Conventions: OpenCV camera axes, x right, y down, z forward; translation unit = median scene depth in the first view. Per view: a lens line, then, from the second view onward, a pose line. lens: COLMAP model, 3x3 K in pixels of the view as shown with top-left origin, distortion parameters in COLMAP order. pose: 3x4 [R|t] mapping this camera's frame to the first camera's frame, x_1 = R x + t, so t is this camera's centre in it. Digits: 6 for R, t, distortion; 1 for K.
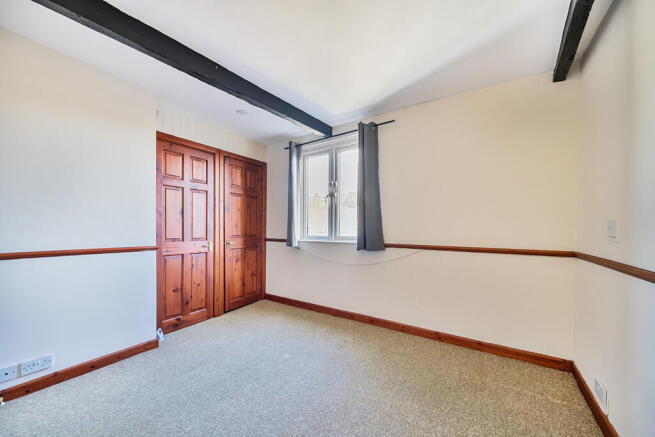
lens RADIAL K [[261.6, 0, 325.0], [0, 261.6, 229.6], [0, 0, 1]] dist [-0.002064, -0.000605]
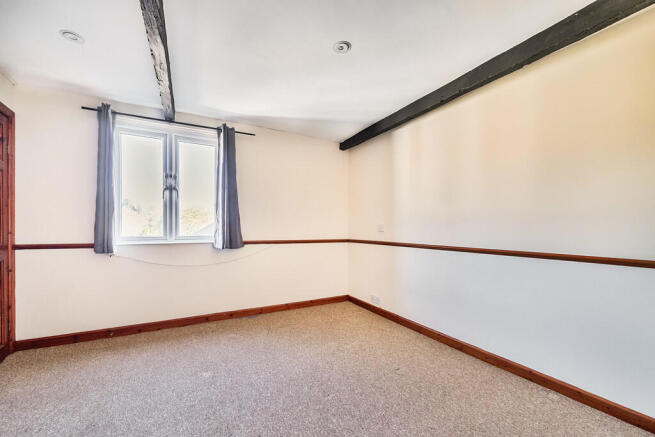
lens RADIAL K [[247.8, 0, 329.2], [0, 247.8, 222.8], [0, 0, 1]] dist [-0.001429, -0.000194]
pose [[0.447397, 0.009072, 0.894289, -0.504787], [-0.002380, 0.999957, -0.008953, -0.014345], [-0.894332, 0.001877, 0.447400, 0.183896]]
